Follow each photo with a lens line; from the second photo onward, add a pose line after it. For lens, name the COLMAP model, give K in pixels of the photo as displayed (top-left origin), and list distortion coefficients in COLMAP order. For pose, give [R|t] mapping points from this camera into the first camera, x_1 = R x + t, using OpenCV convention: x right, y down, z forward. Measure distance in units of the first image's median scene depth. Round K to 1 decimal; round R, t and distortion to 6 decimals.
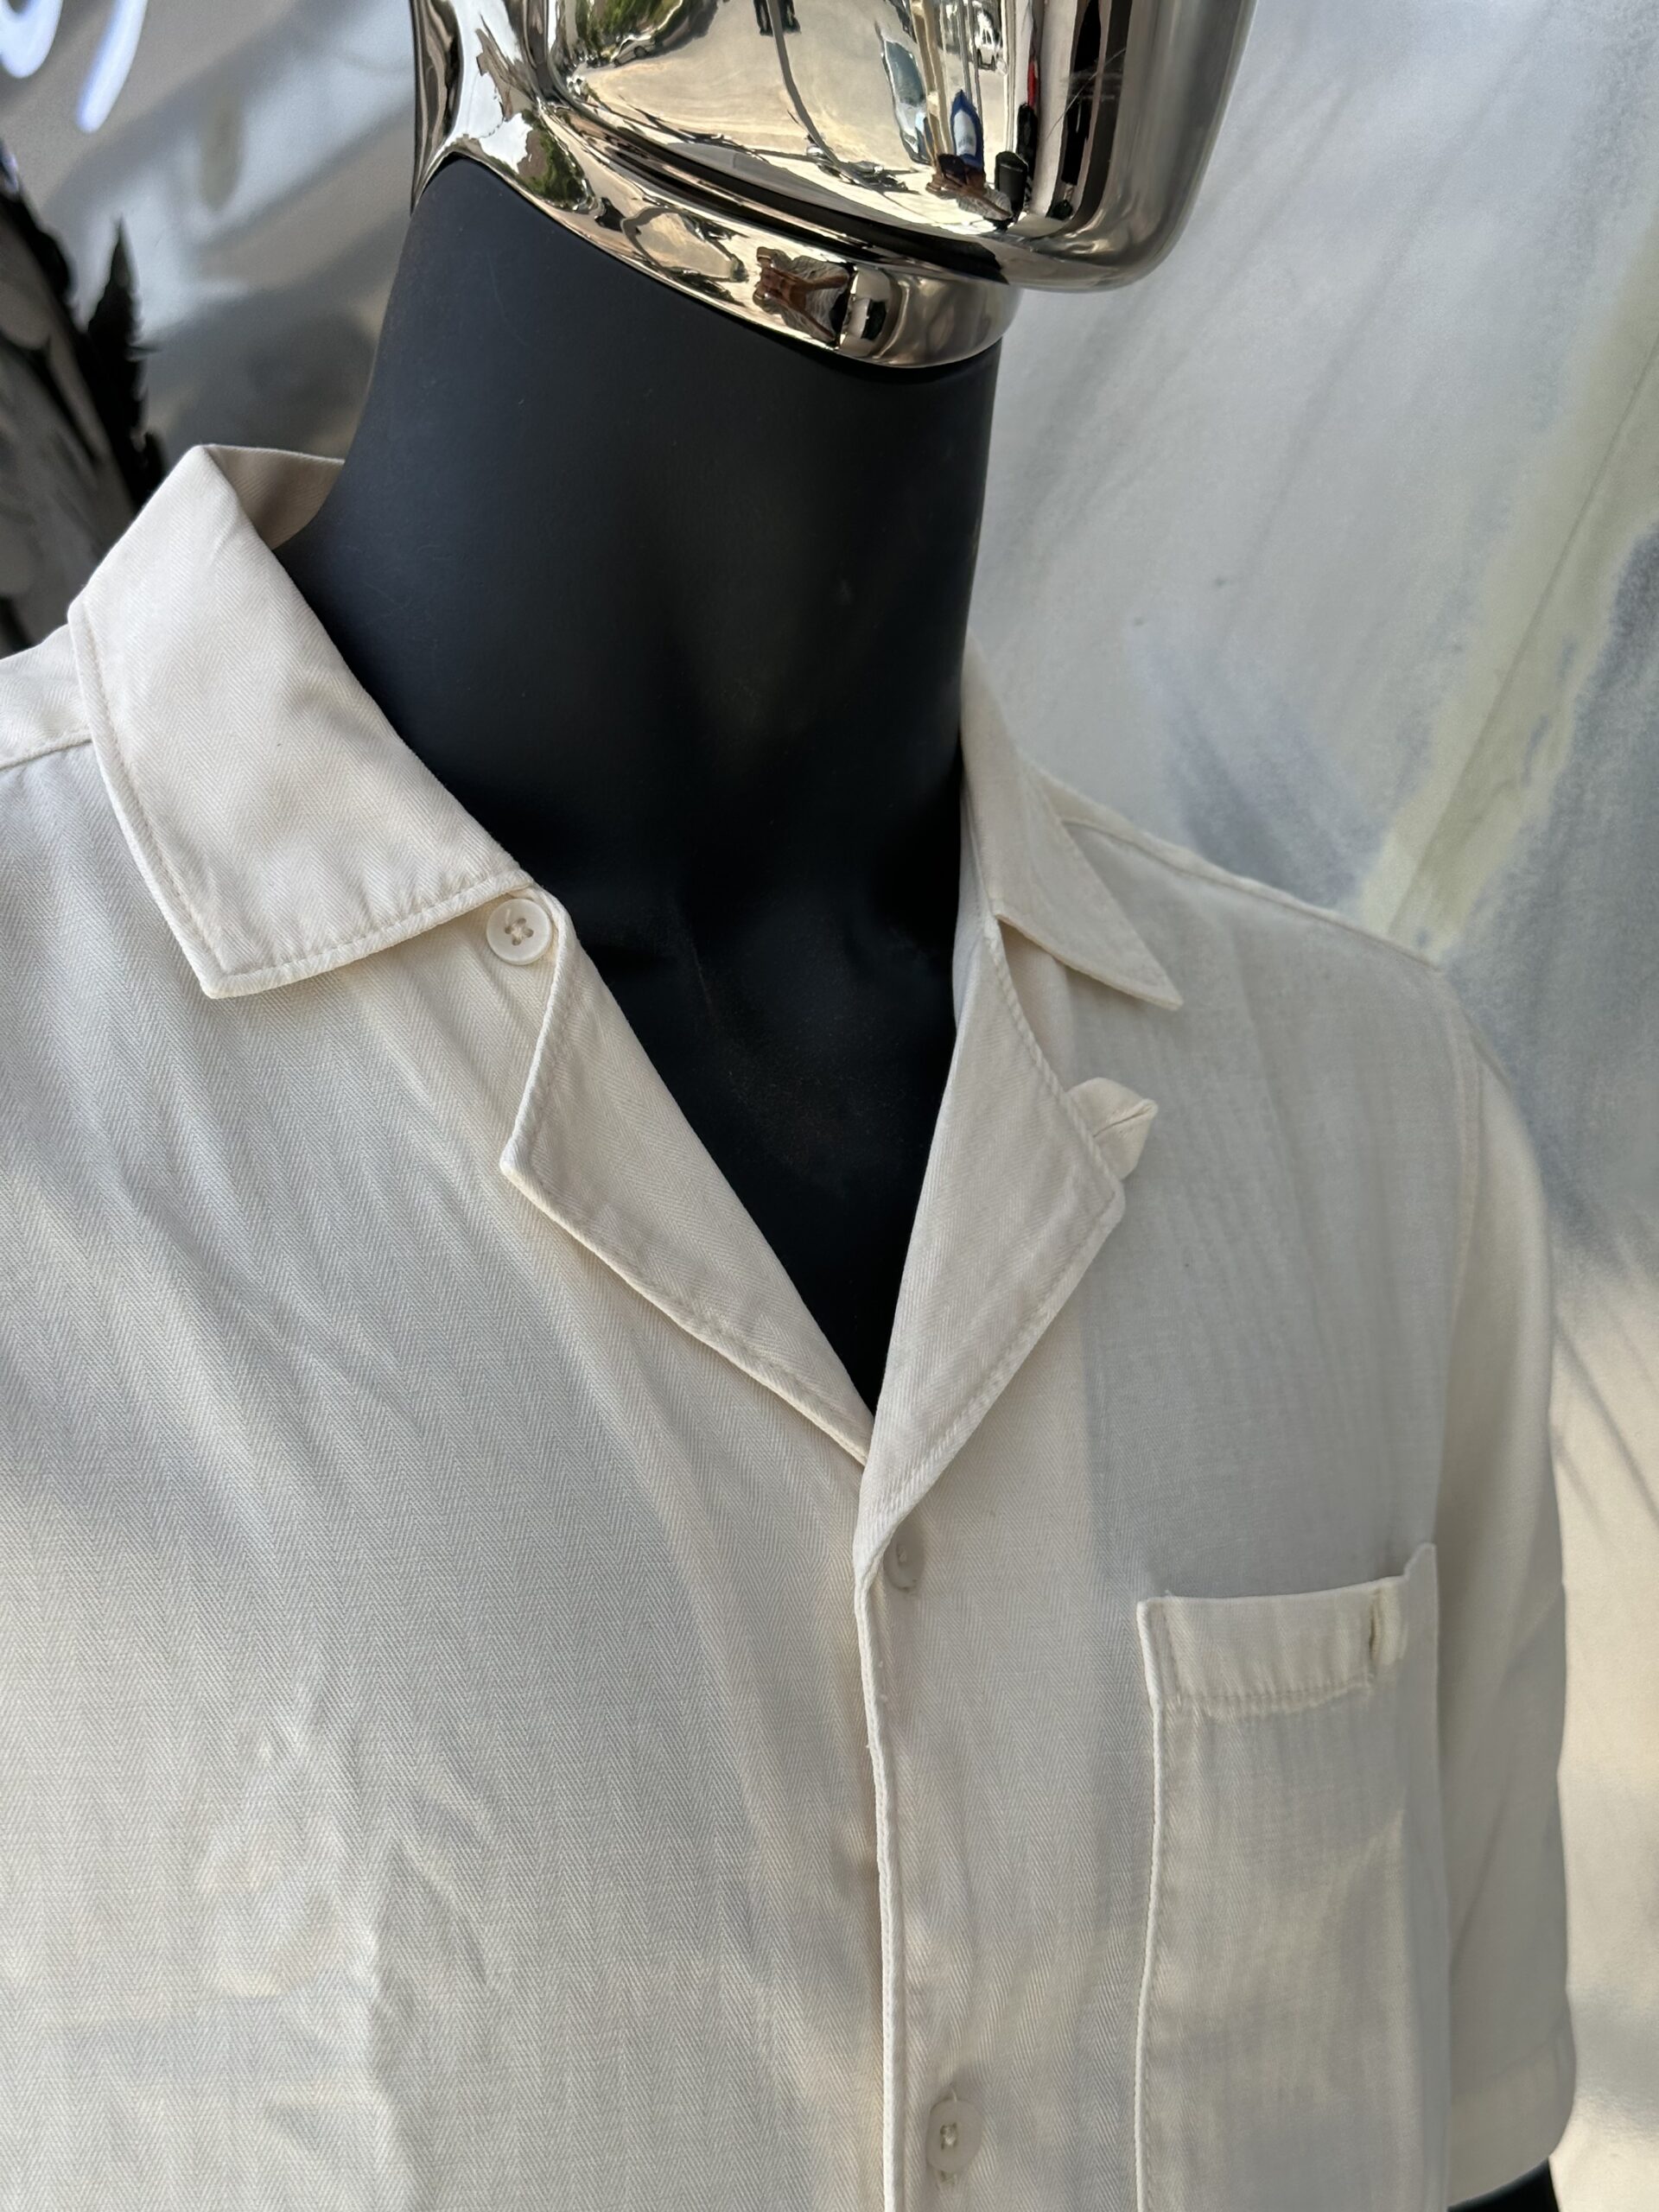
lens RADIAL K [[3112.7, 0, 829.5], [0, 3112.7, 1106.0], [0, 0, 1]] dist [0.183628, -0.370545]
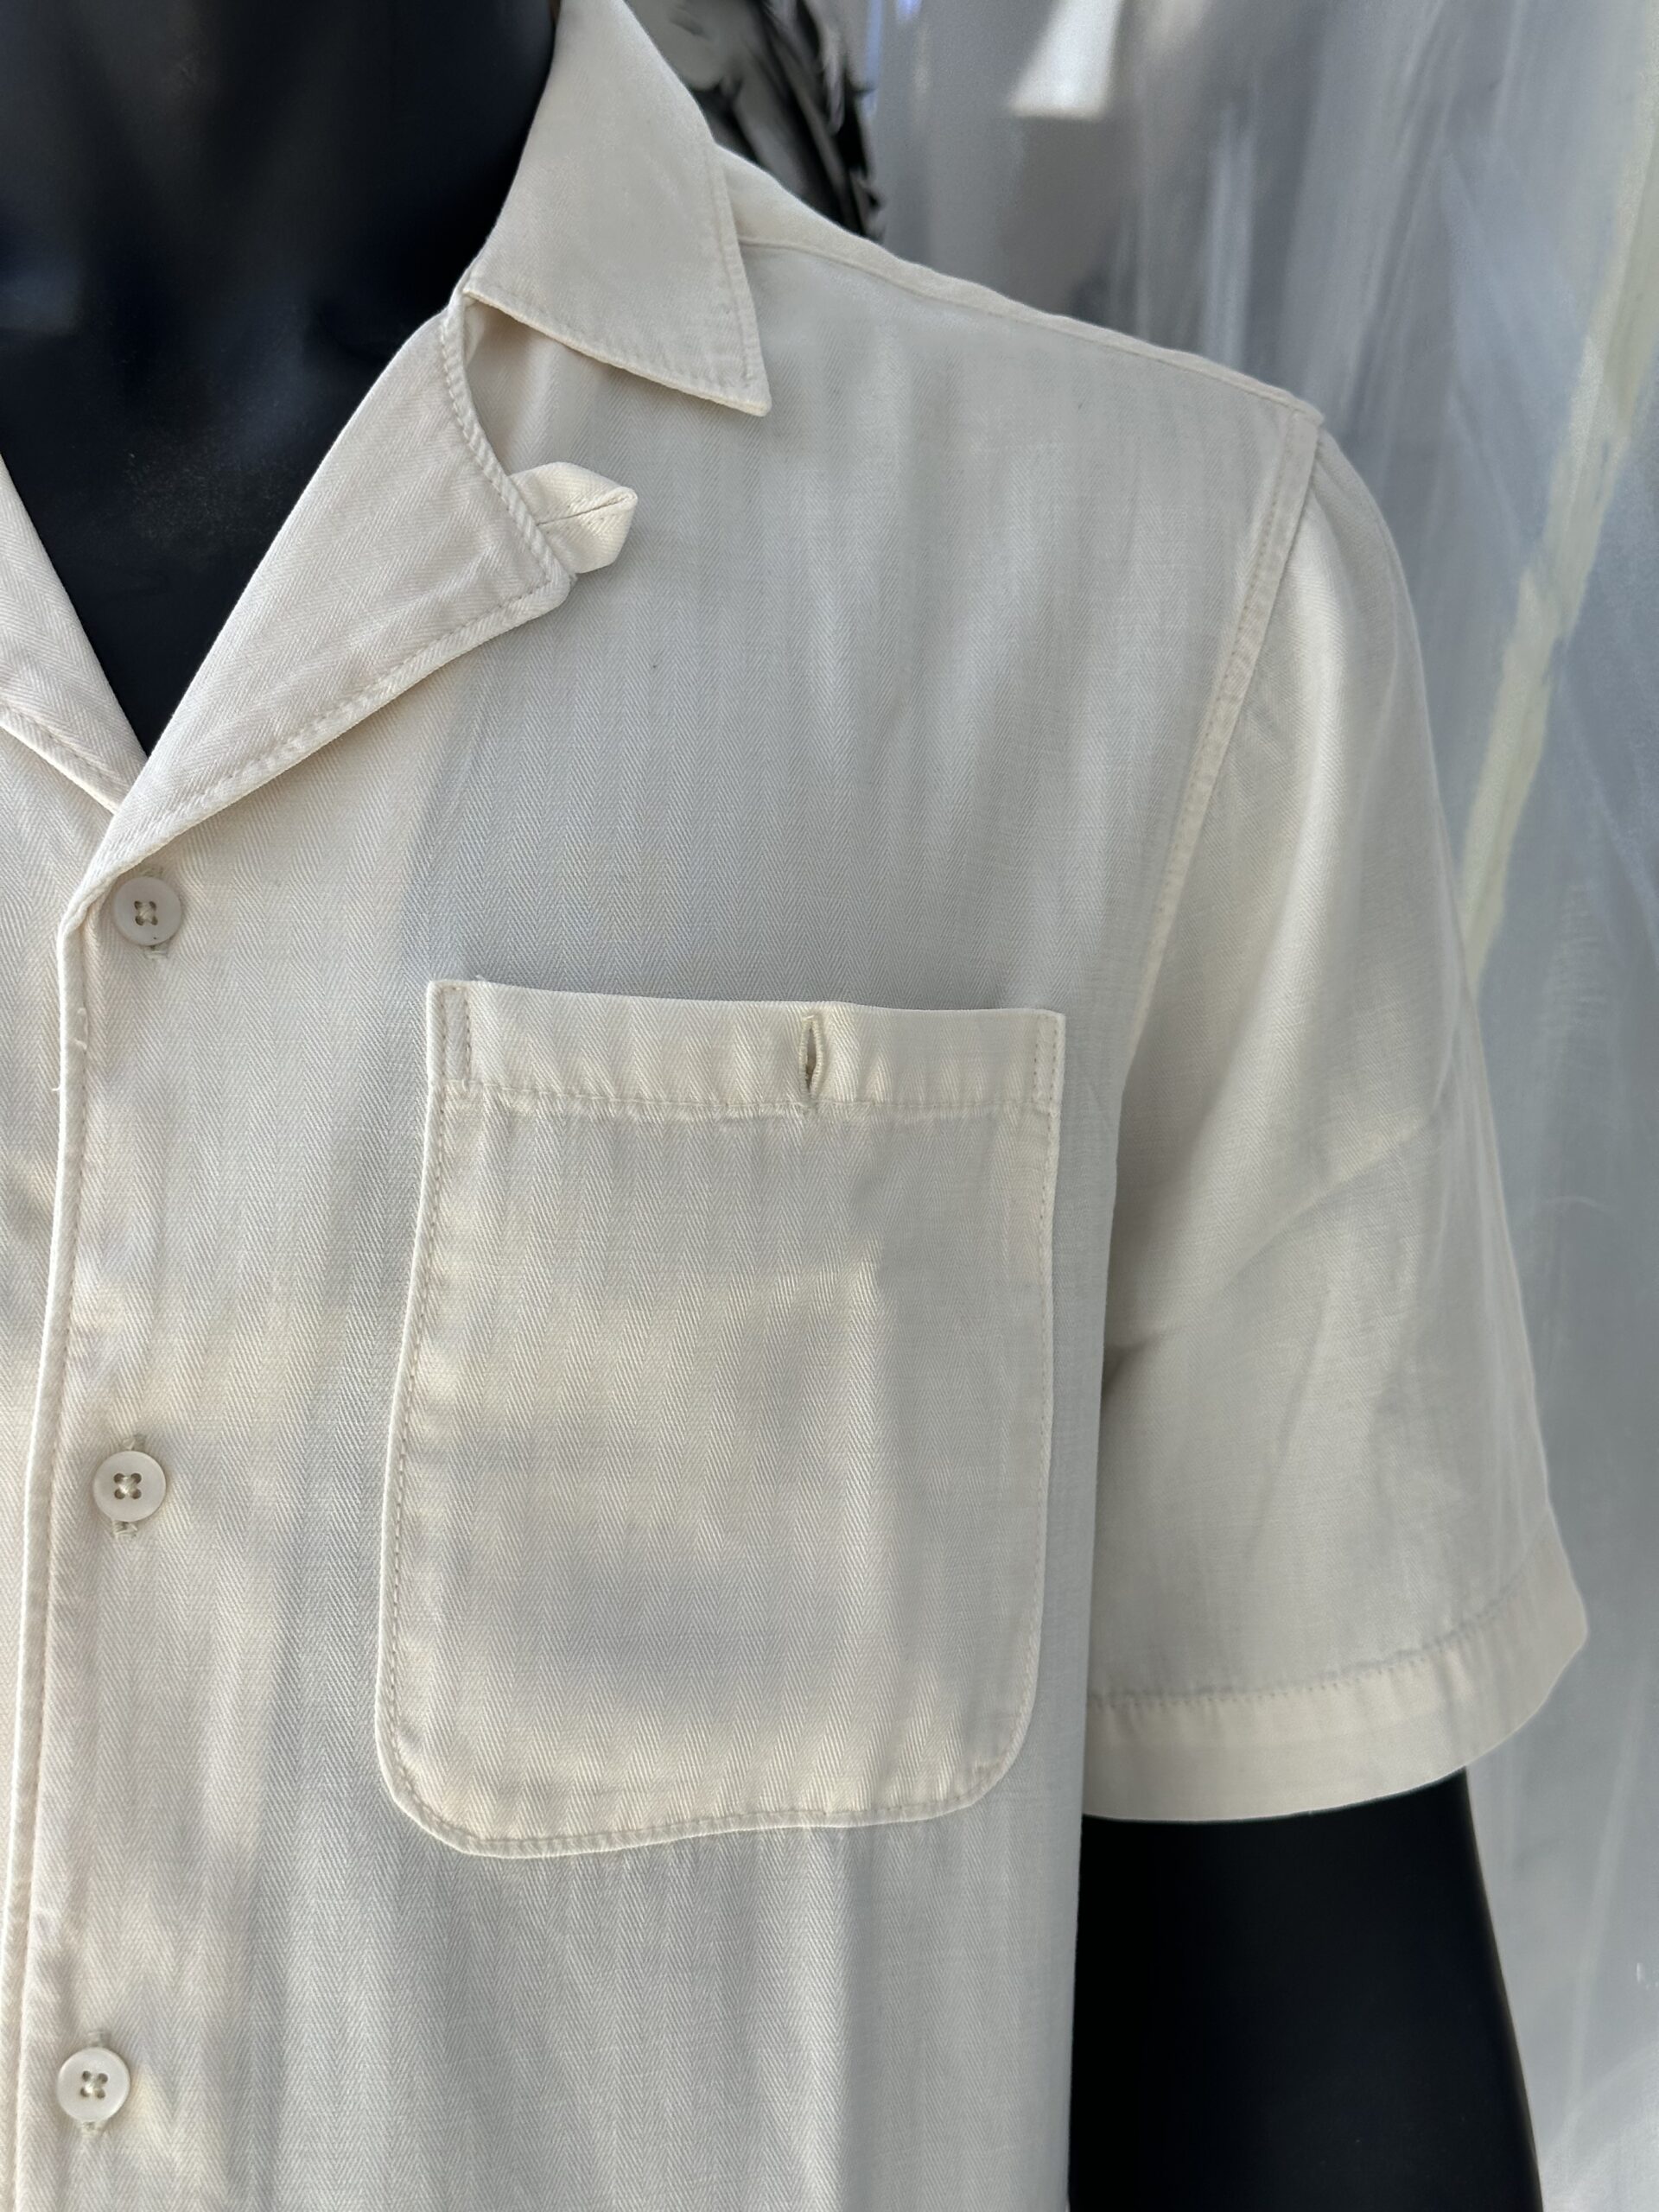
lens RADIAL K [[3100.6, 0, 817.4], [0, 3100.6, 1102.7], [0, 0, 1]] dist [0.182511, -0.339228]
pose [[0.899411, 0.018255, -0.436723, 0.620307], [-0.008165, 0.999655, 0.024971, 0.172785], [0.437028, -0.018894, 0.899249, 0.213453]]
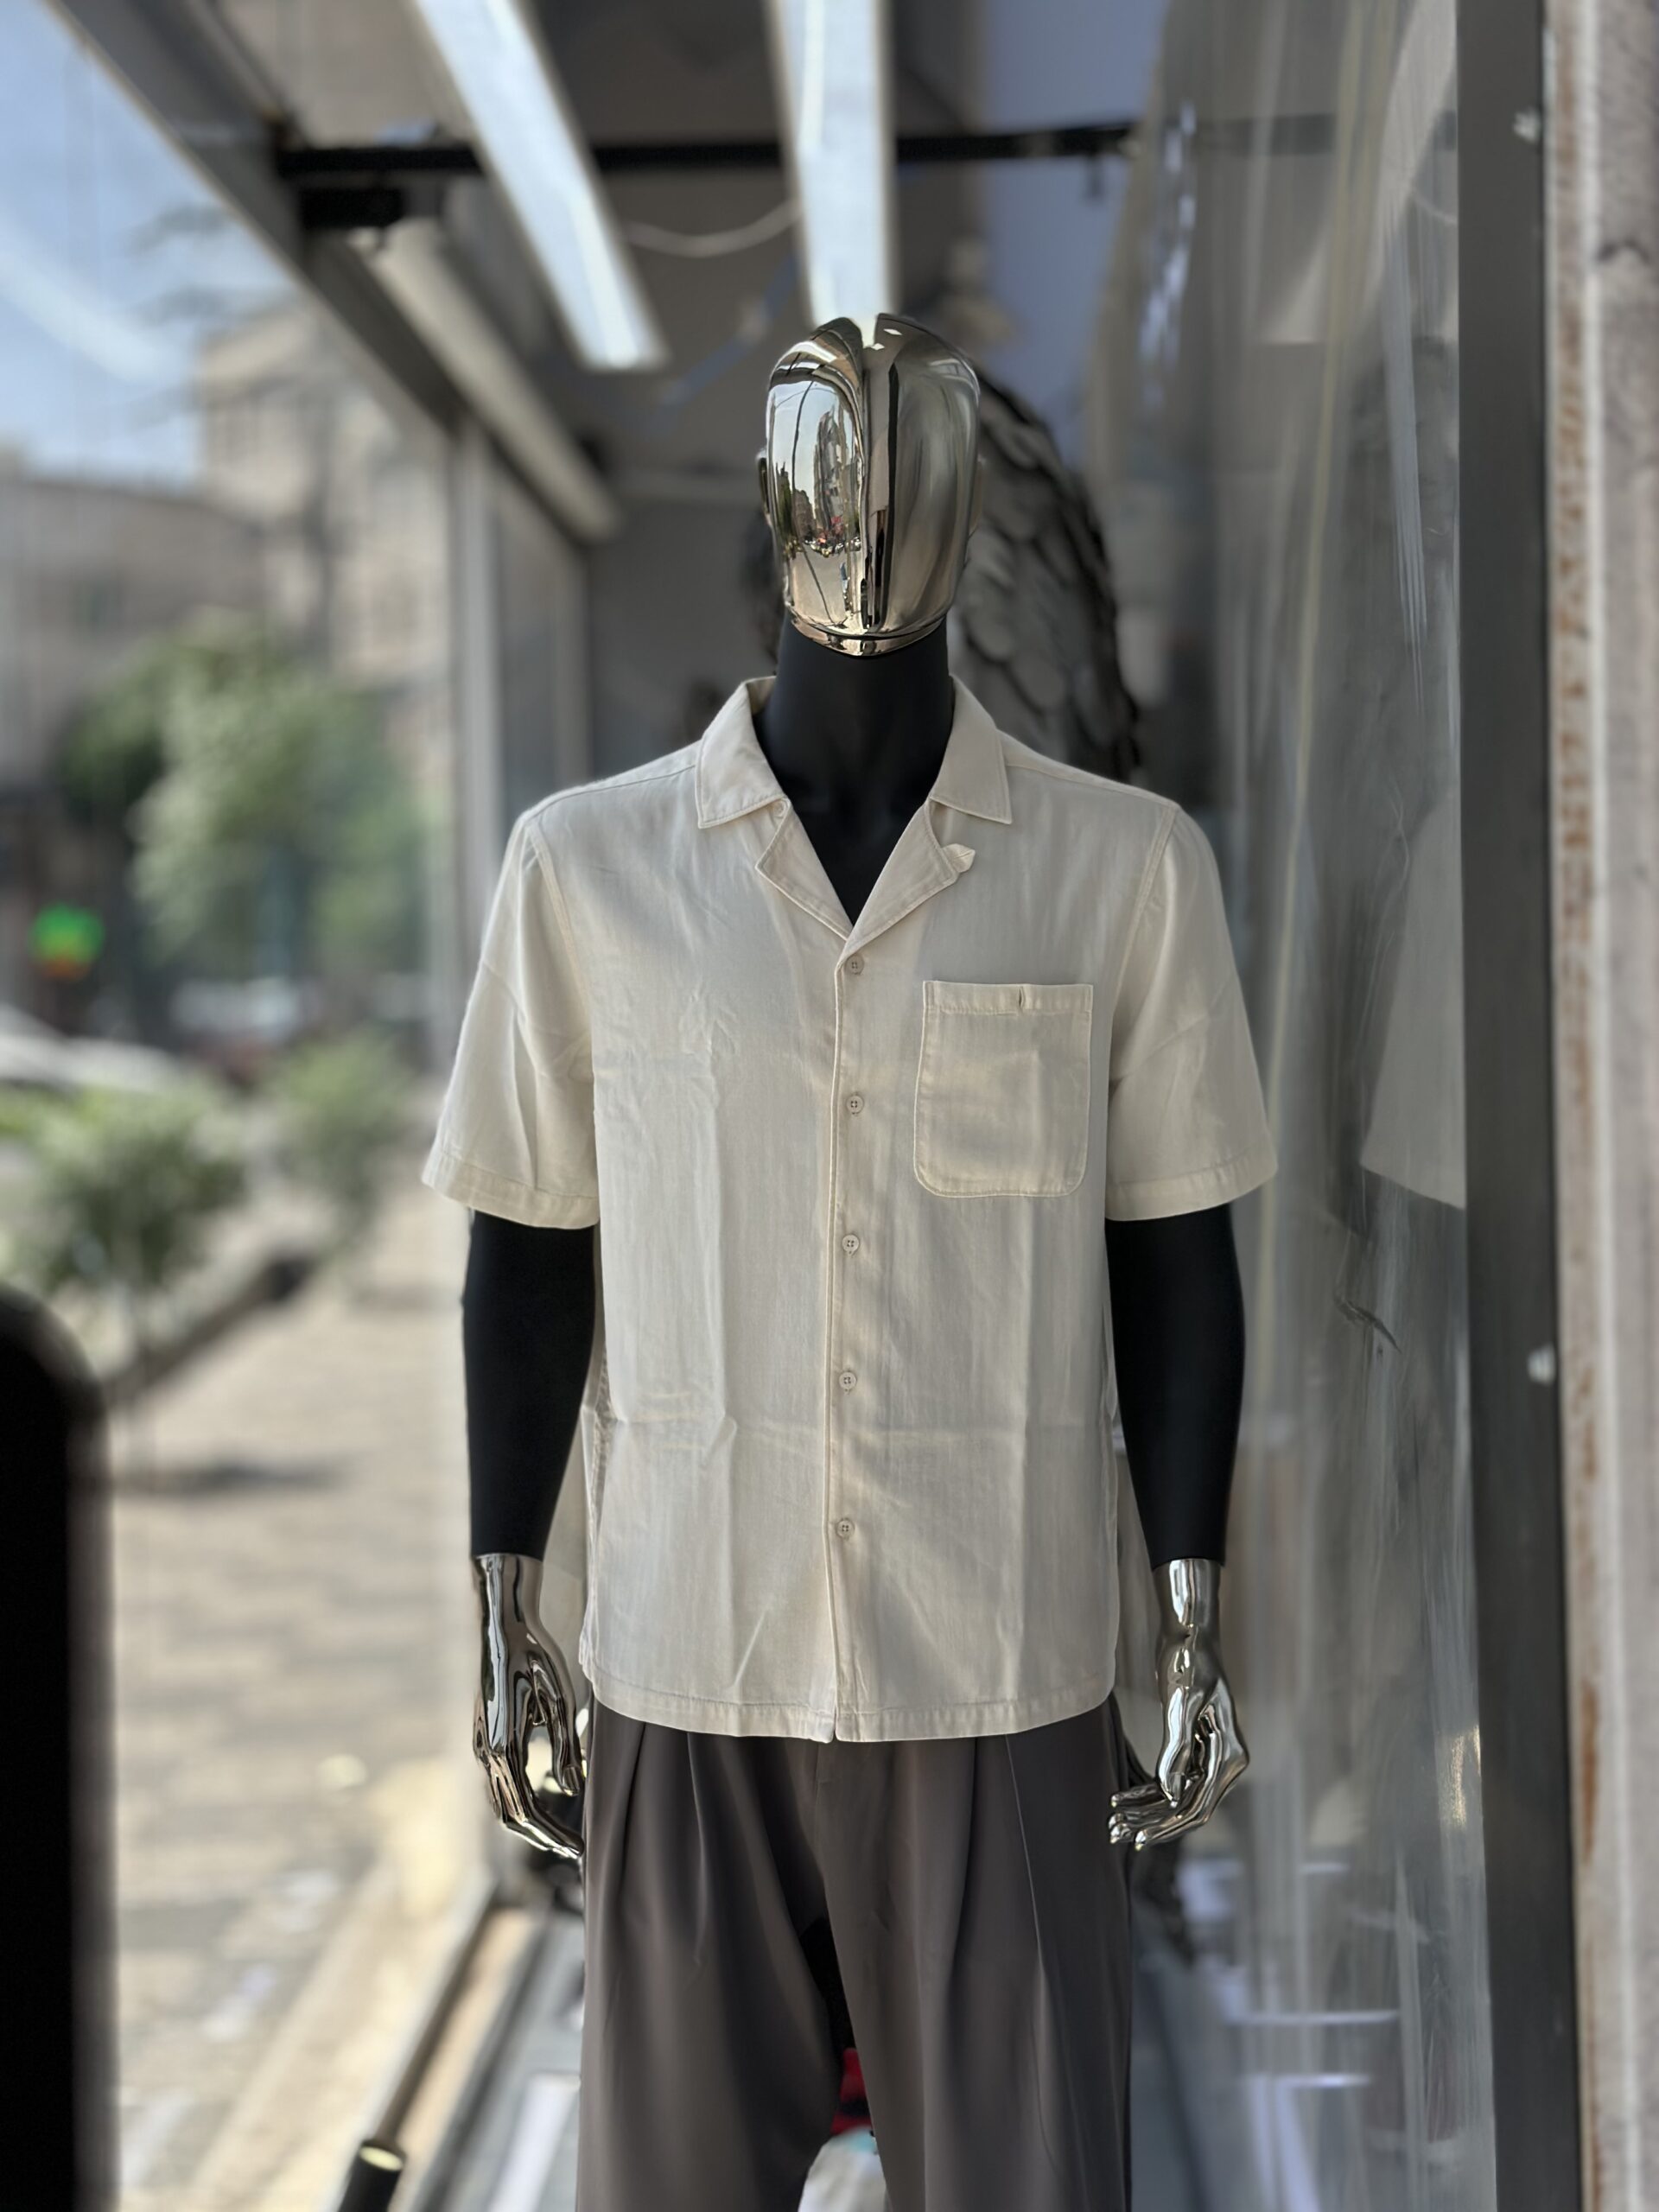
lens RADIAL K [[3112.7, 0, 829.5], [0, 3112.7, 1106.0], [0, 0, 1]] dist [0.183628, -0.370545]
pose [[0.836731, 0.018627, -0.547297, 2.097483], [0.008532, 0.998857, 0.047039, 0.132761], [0.547548, -0.044029, 0.835615, -2.249506]]
